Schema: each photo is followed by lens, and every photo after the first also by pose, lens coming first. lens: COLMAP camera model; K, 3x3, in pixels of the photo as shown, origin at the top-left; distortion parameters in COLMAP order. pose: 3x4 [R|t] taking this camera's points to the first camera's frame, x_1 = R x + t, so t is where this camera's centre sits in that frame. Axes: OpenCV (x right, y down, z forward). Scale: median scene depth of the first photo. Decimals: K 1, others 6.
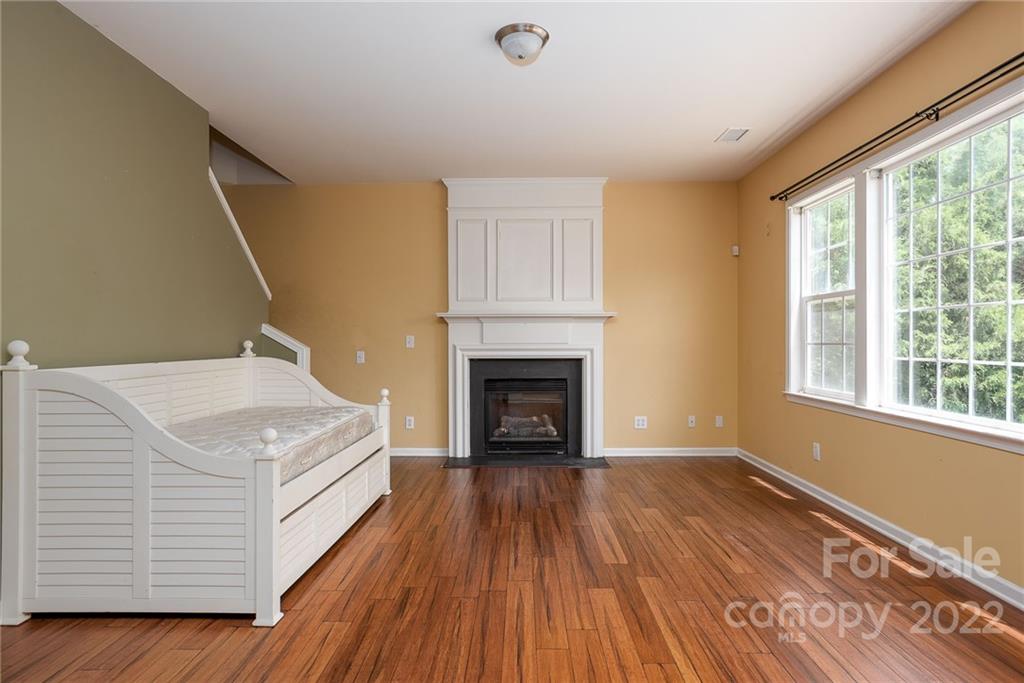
lens RADIAL K [[578.0, 0, 508.9], [0, 578.0, 339.5], [0, 0, 1]] dist [-0.039798, 0.043302]
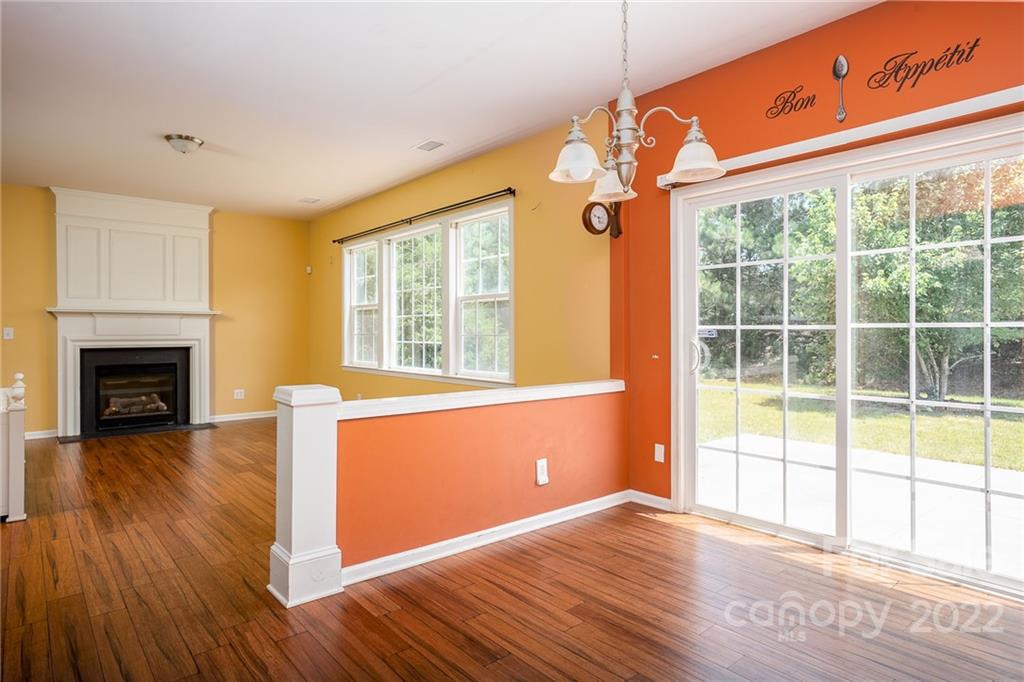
lens RADIAL K [[578.0, 0, 508.9], [0, 578.0, 339.0], [0, 0, 1]] dist [-0.039798, 0.043302]
pose [[0.744377, -0.006244, 0.667730, -0.193923], [-0.001128, 0.999943, 0.010608, 0.001645], [-0.667758, -0.008649, 0.744328, -0.406063]]
